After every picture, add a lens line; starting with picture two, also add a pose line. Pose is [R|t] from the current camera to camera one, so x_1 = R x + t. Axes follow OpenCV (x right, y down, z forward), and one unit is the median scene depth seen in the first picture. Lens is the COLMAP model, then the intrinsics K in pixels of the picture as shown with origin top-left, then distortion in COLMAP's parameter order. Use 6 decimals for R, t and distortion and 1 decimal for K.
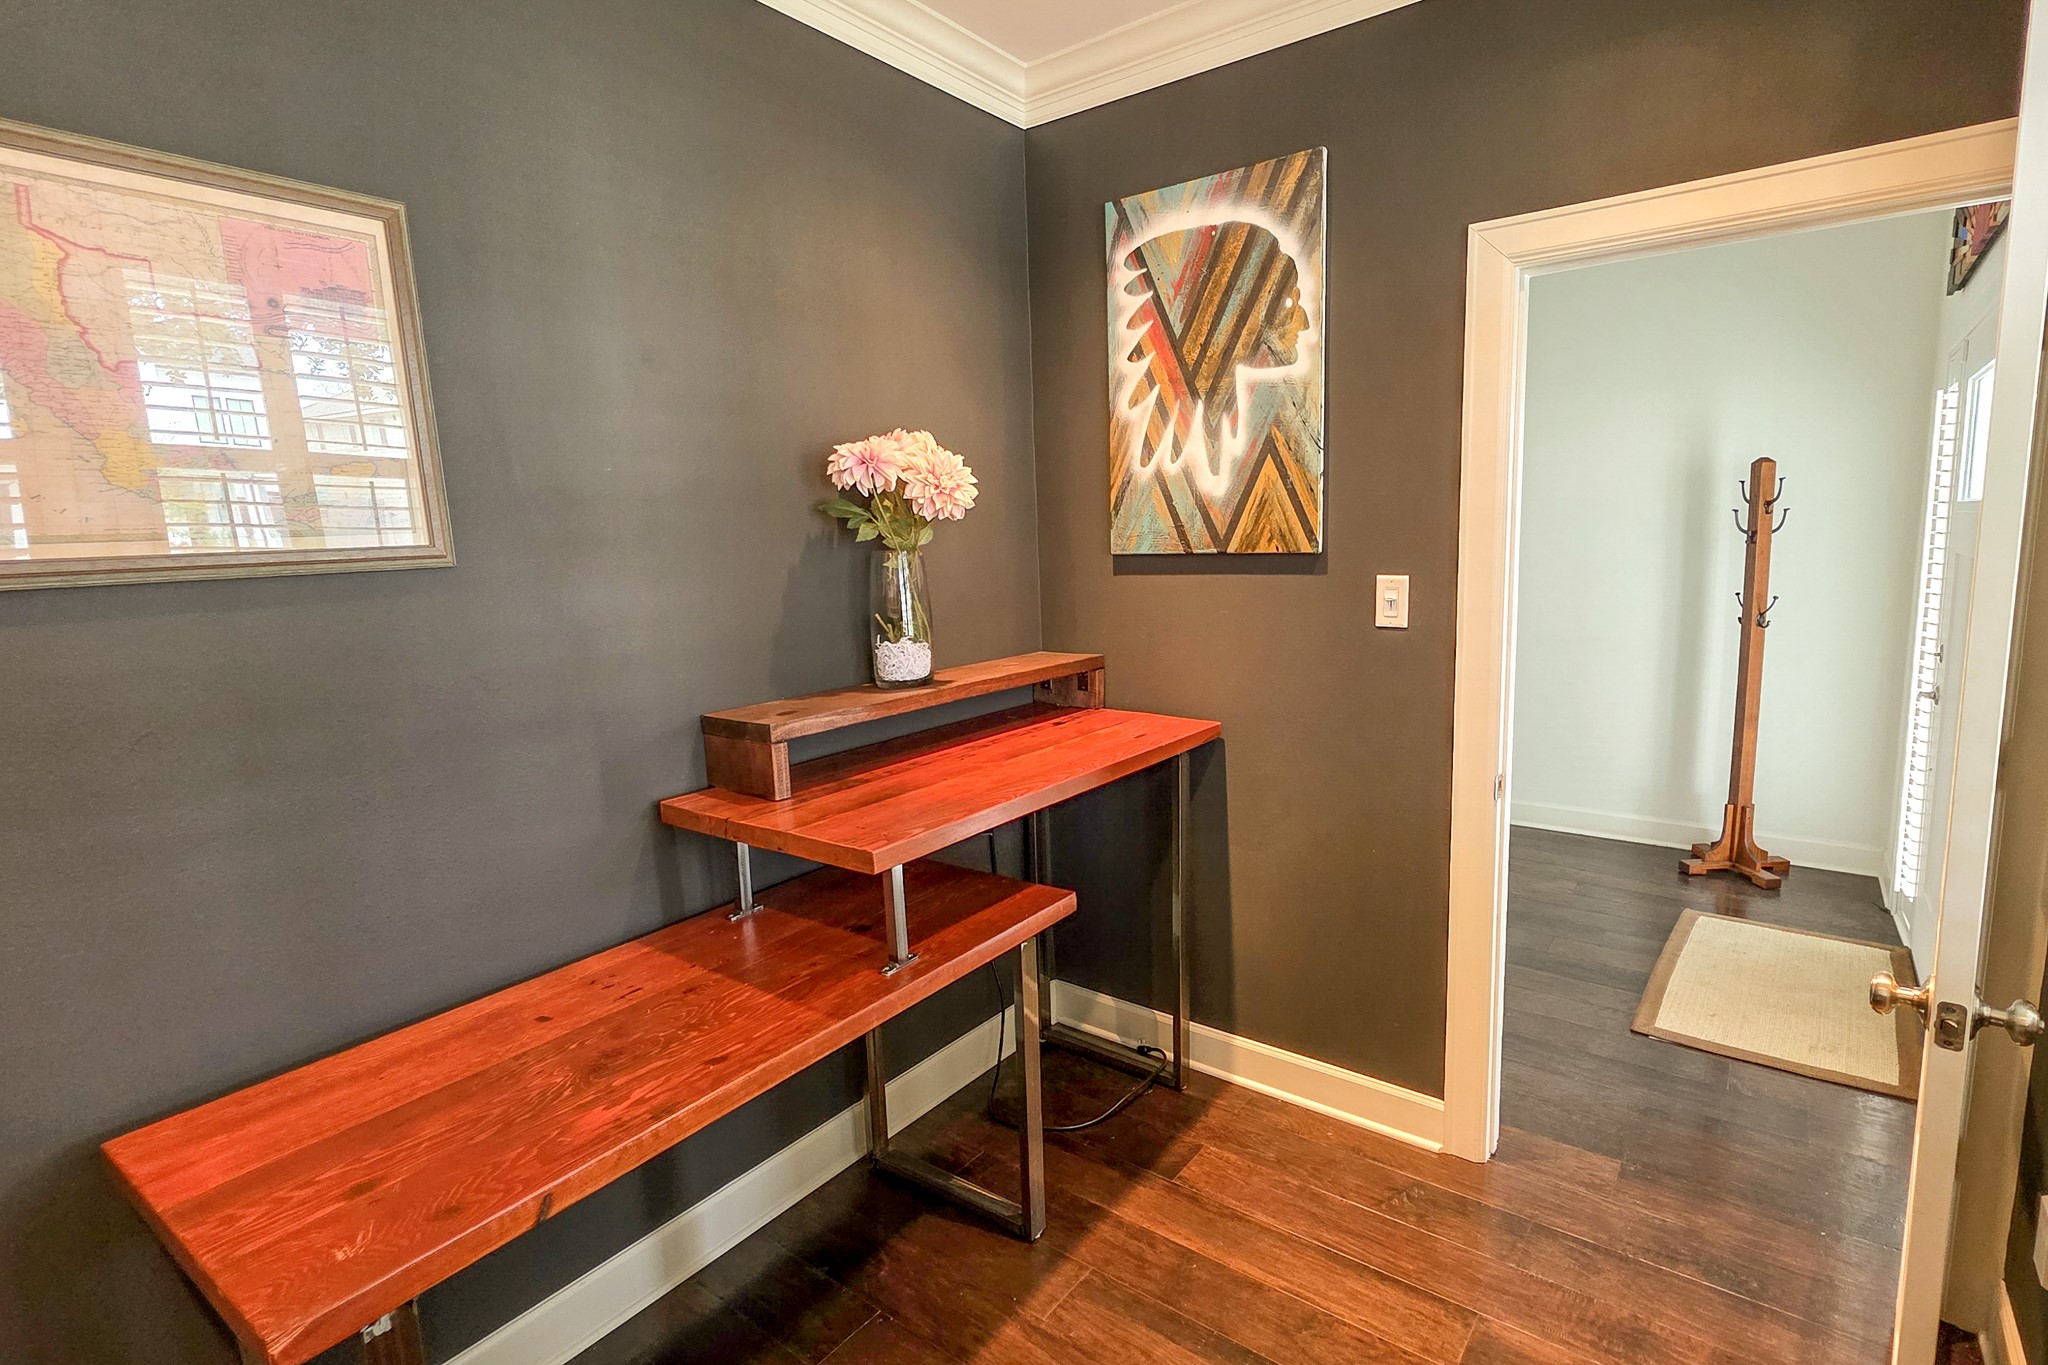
lens RADIAL K [[966.5, 0, 1028.9], [0, 966.5, 673.4], [0, 0, 1]] dist [0.000910, 0.000173]
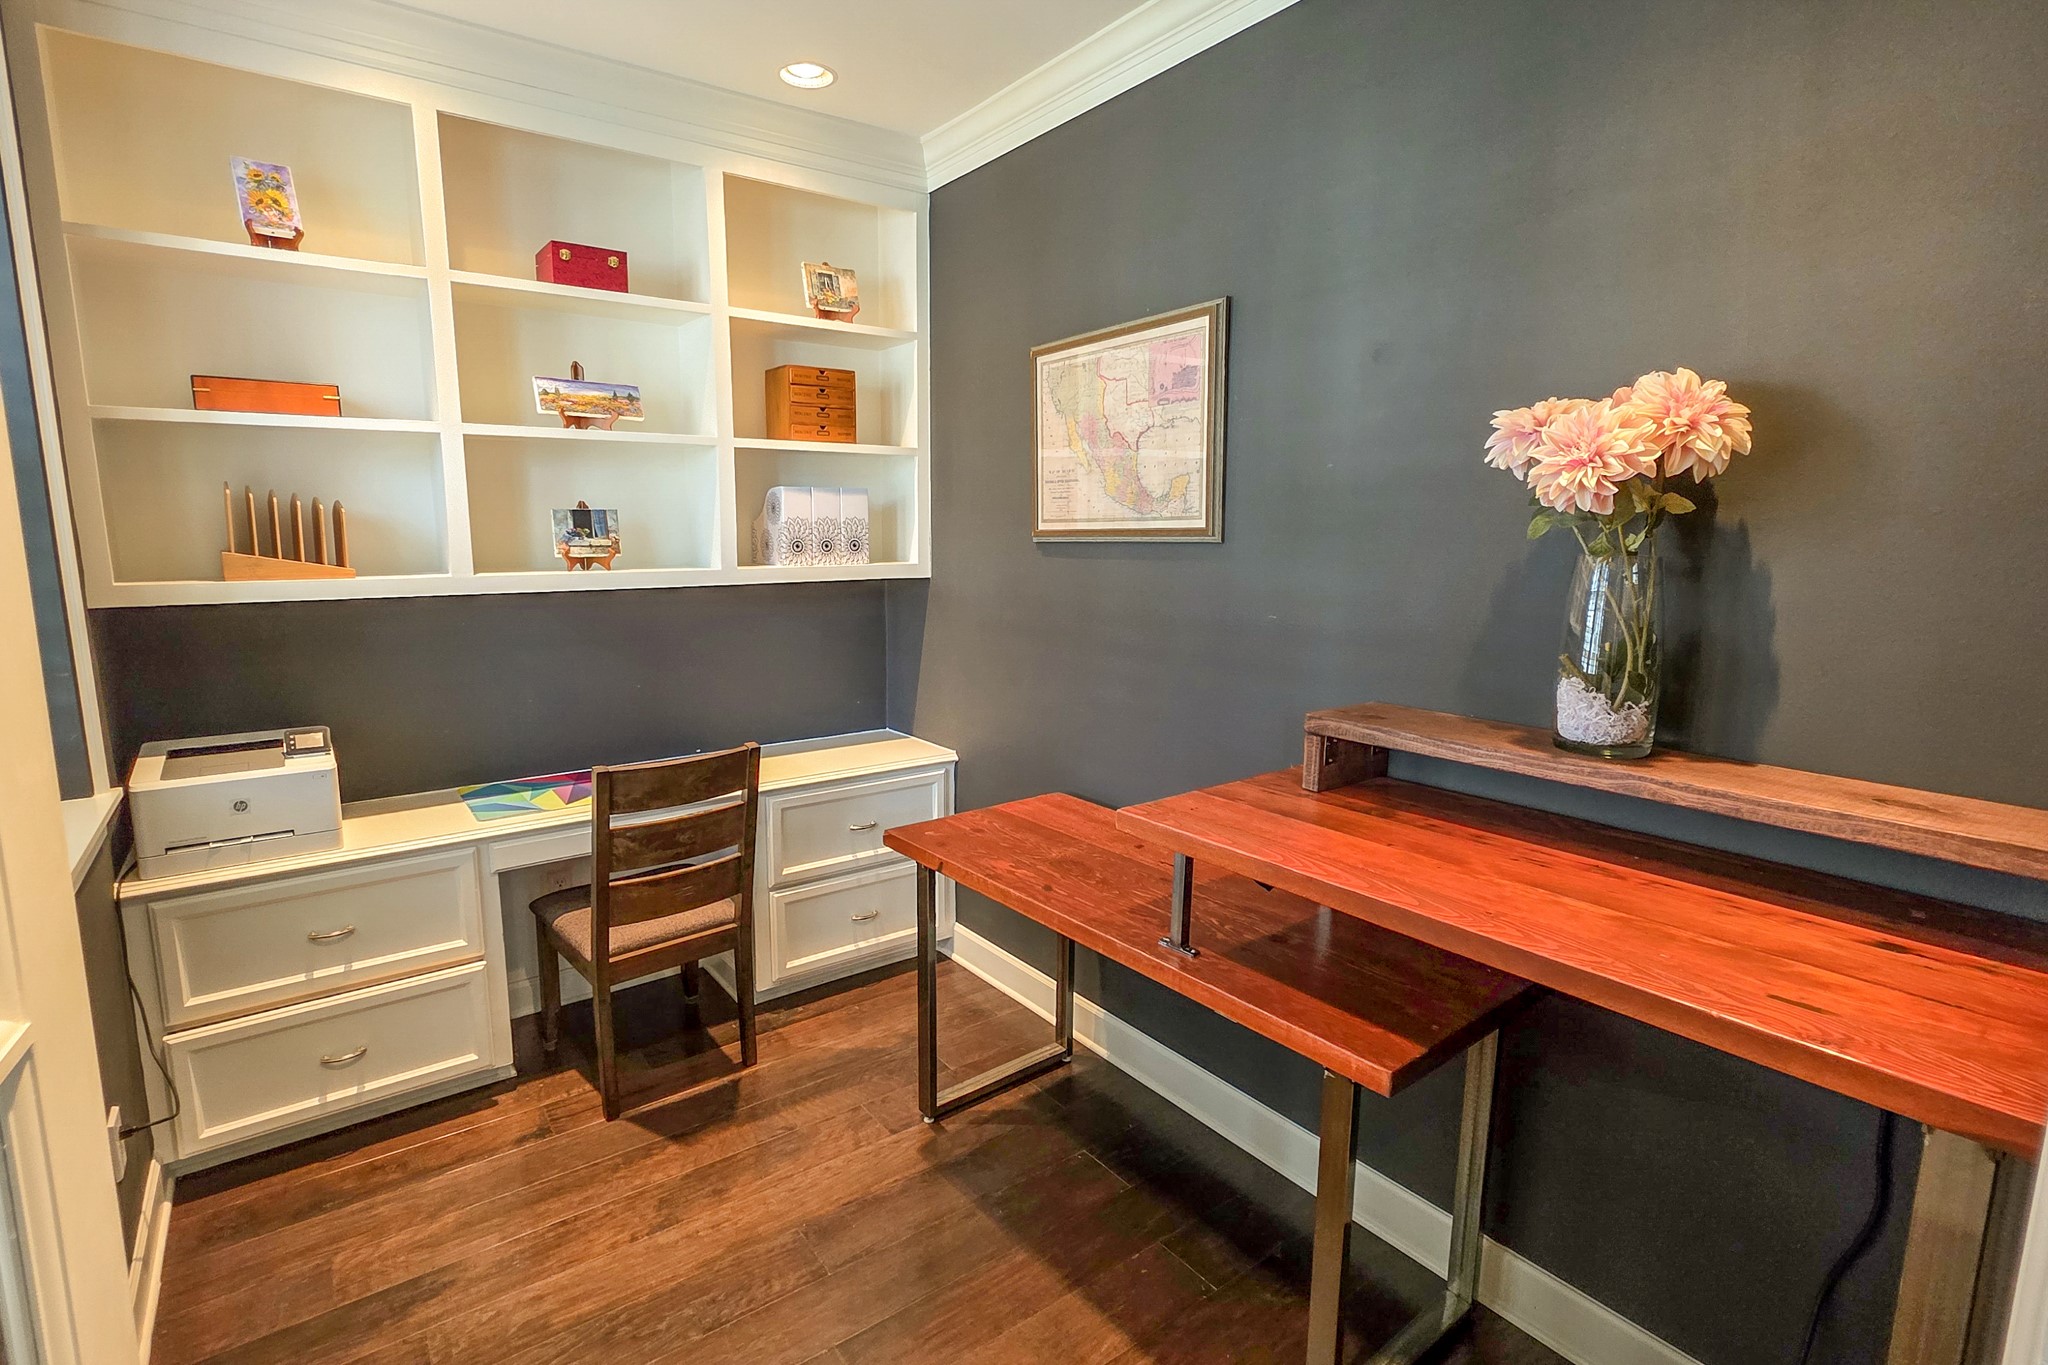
lens RADIAL K [[966.5, 0, 1028.9], [0, 966.5, 673.4], [0, 0, 1]] dist [0.000910, 0.000173]
pose [[-0.252833, 0.178192, -0.950959, 0.912149], [-0.129518, 0.967813, 0.215785, -0.201578], [0.958802, 0.177724, -0.221616, 1.114906]]
